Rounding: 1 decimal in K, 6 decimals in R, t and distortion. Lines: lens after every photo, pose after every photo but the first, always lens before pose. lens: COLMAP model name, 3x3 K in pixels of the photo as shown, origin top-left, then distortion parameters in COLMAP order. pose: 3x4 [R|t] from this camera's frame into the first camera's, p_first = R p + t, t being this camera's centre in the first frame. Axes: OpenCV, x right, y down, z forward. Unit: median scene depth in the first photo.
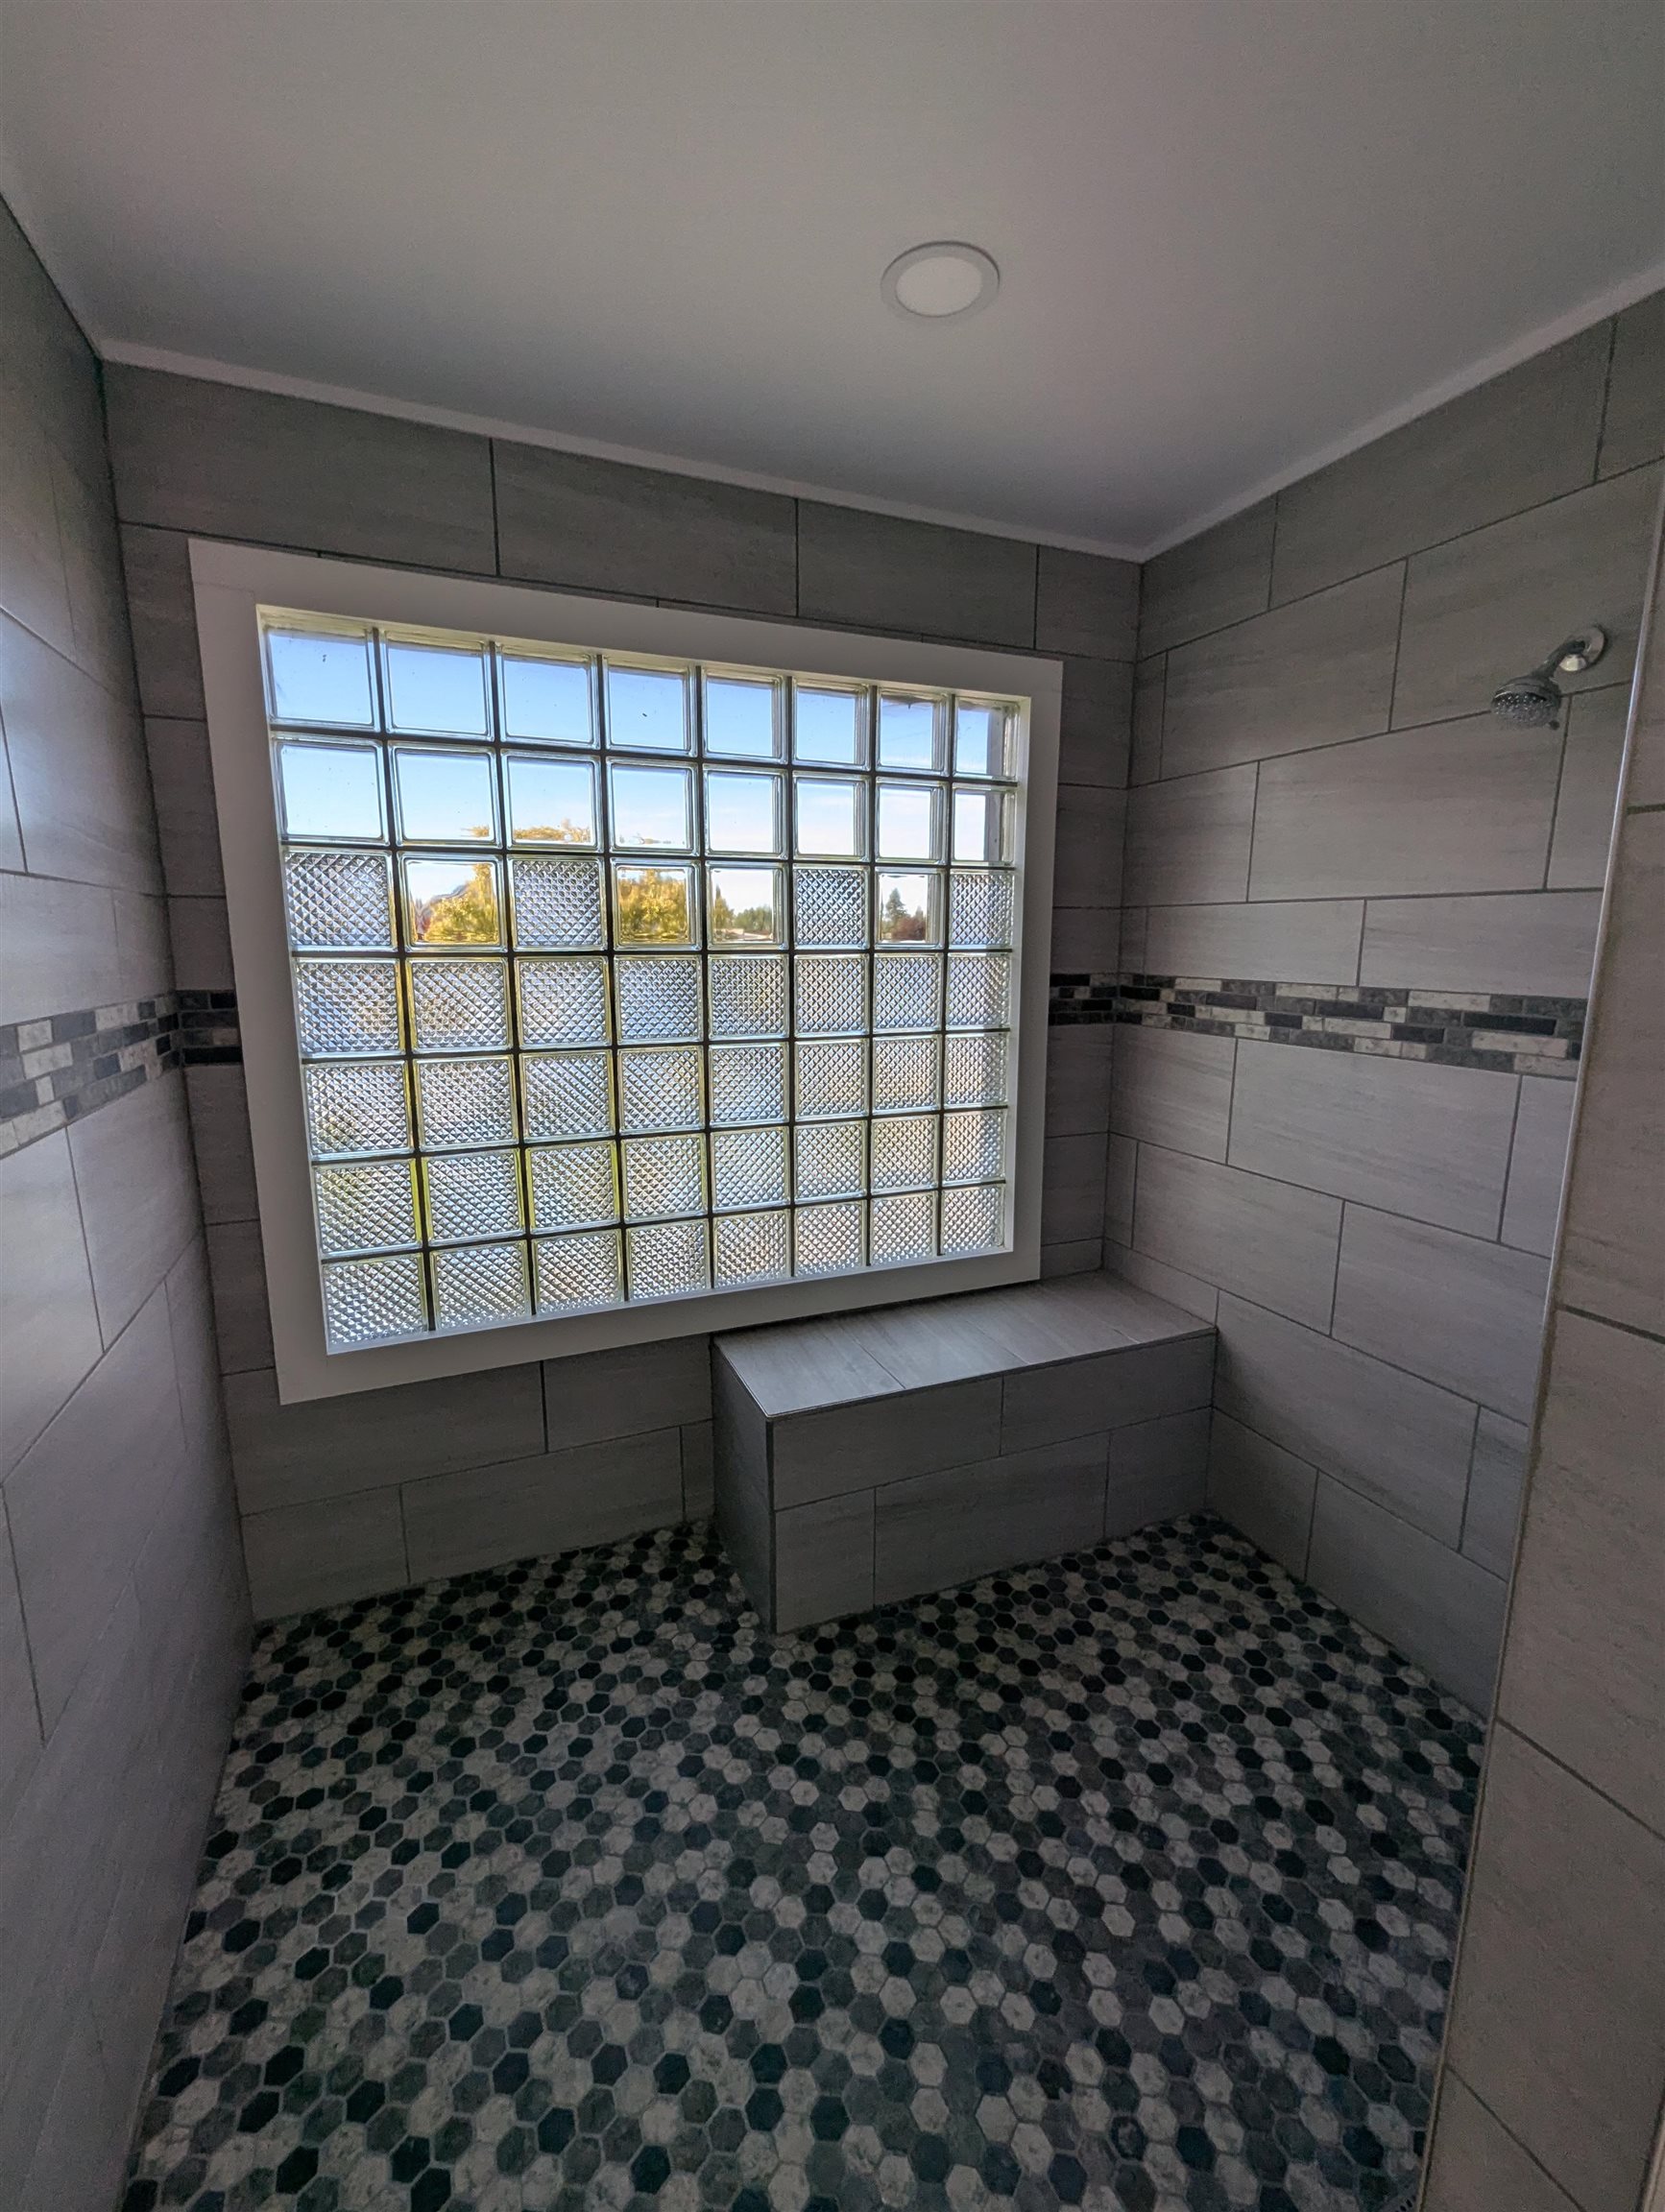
lens RADIAL K [[925.4, 0, 832.5], [0, 925.4, 1106.0], [0, 0, 1]] dist [-0.011985, 0.005112]
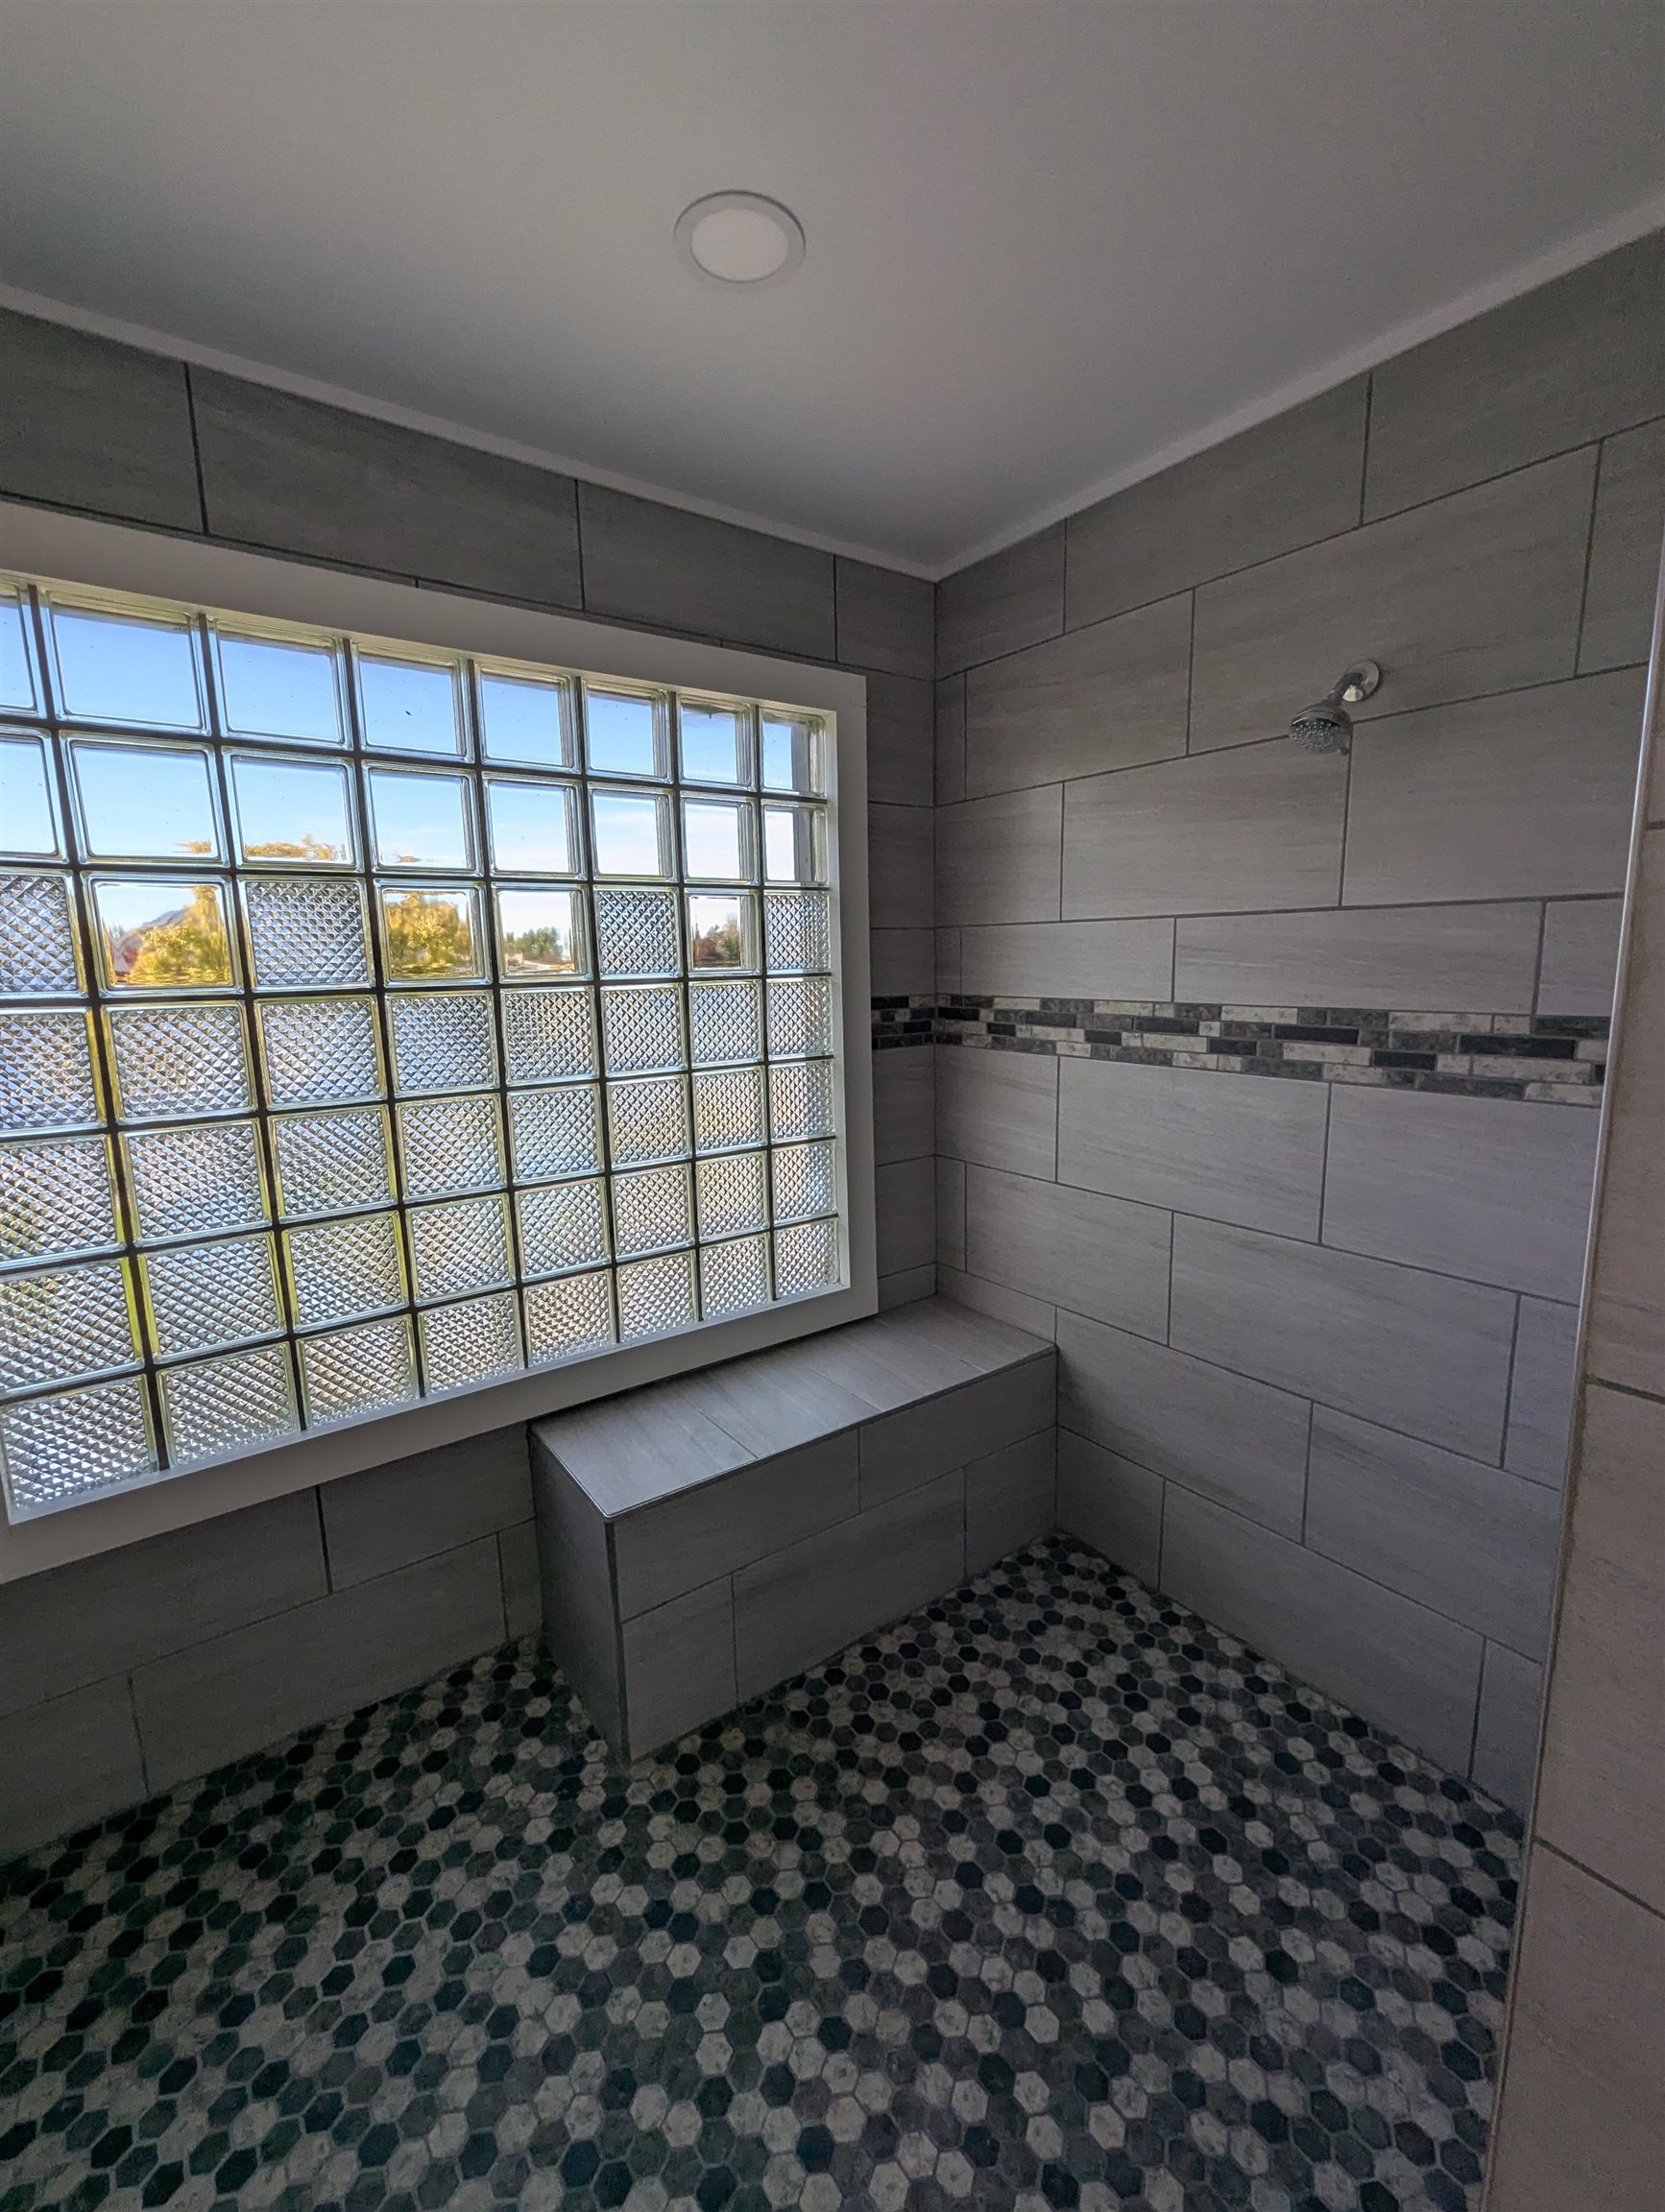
lens RADIAL K [[918.4, 0, 832.5], [0, 918.4, 1106.0], [0, 0, 1]] dist [-0.003740, 0.000073]
pose [[0.972248, -0.057499, 0.226776, -0.034929], [0.061597, 0.998040, -0.011029, -0.026237], [-0.225697, 0.024692, 0.973885, 0.093650]]
